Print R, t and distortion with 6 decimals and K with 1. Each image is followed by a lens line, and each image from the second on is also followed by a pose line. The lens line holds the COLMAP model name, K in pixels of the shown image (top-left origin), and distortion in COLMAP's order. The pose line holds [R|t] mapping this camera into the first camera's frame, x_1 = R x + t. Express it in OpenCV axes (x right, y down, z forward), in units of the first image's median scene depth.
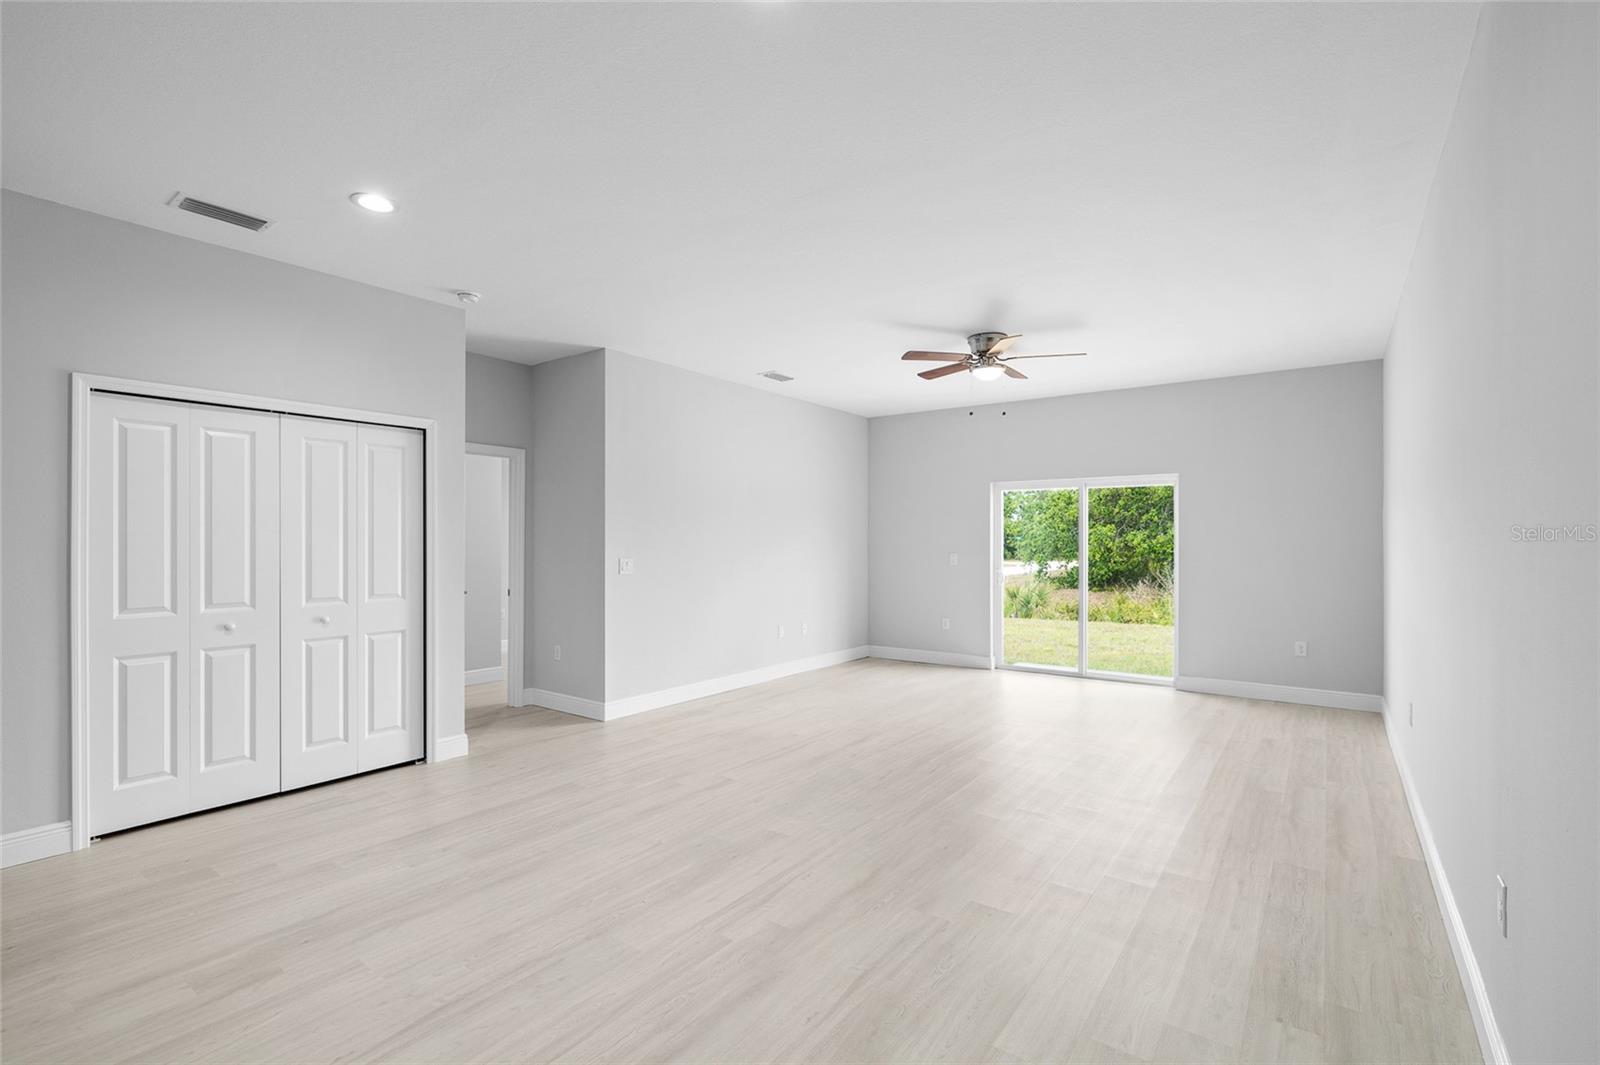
lens RADIAL K [[719.9, 0, 798.9], [0, 719.9, 546.0], [0, 0, 1]] dist [-0.004418, -0.000498]
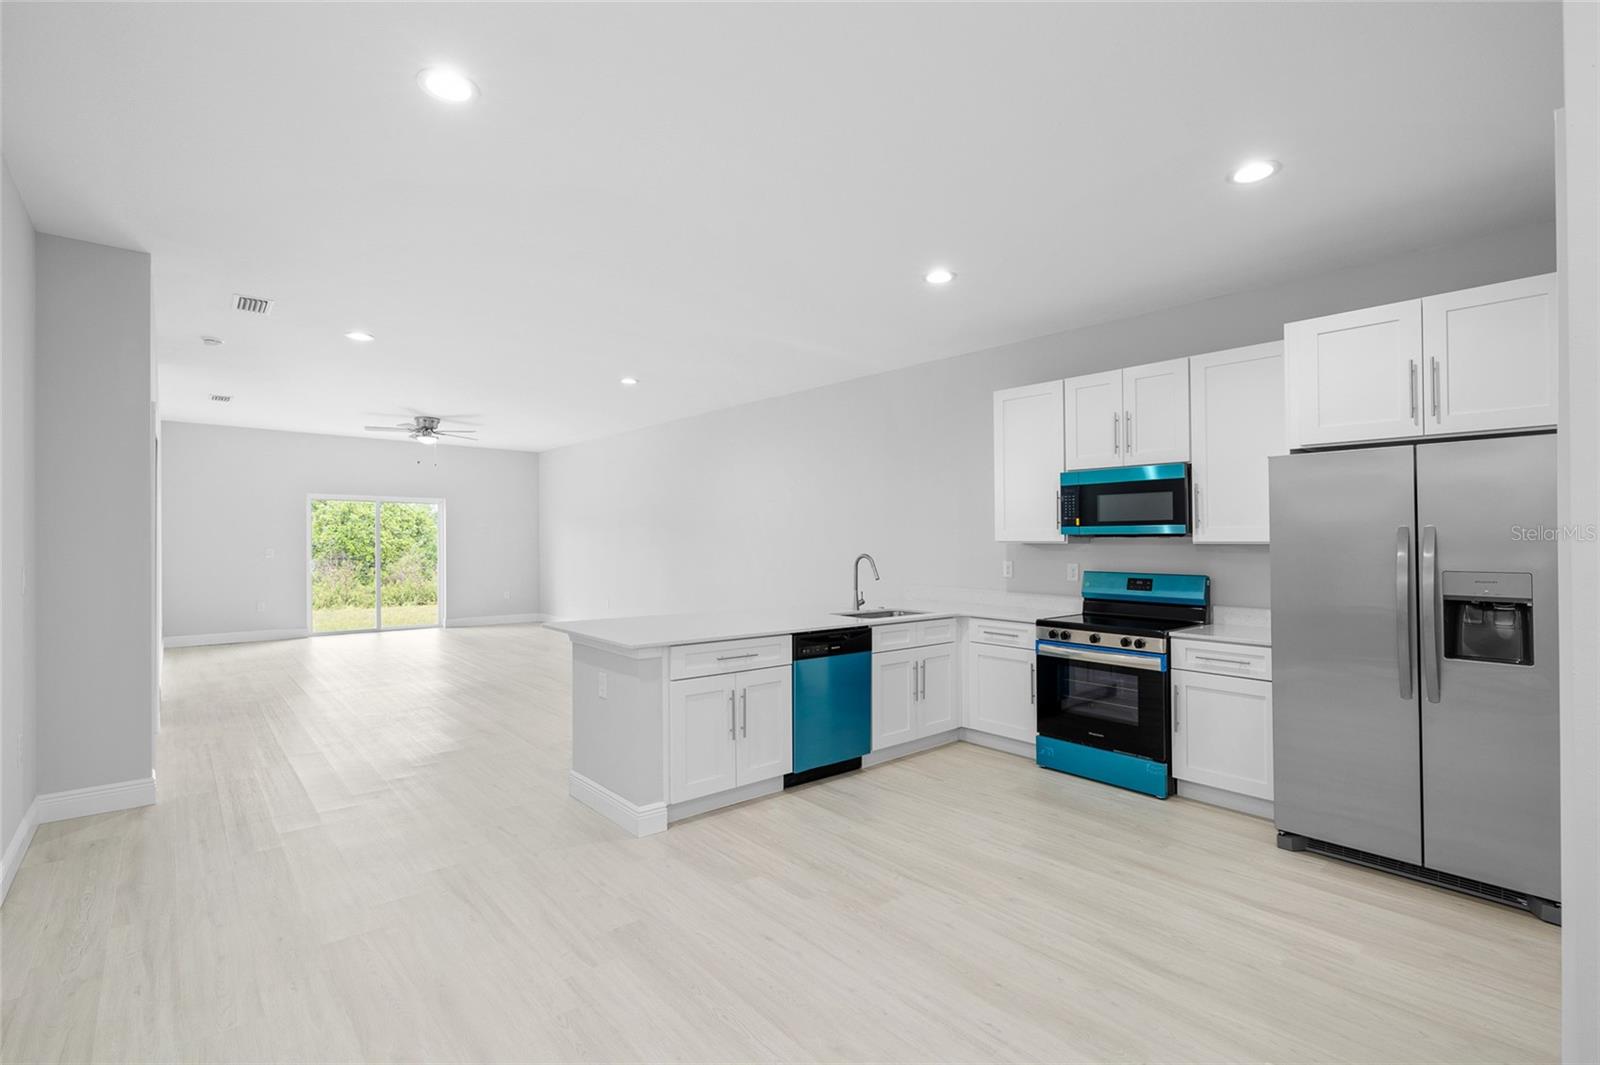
lens RADIAL K [[719.9, 0, 798.9], [0, 719.9, 546.0], [0, 0, 1]] dist [-0.004418, -0.000498]
pose [[0.216604, -0.006475, 0.976238, -1.210102], [0.001143, 0.999979, 0.006379, -0.000295], [-0.976259, -0.000266, 0.216606, -0.222301]]
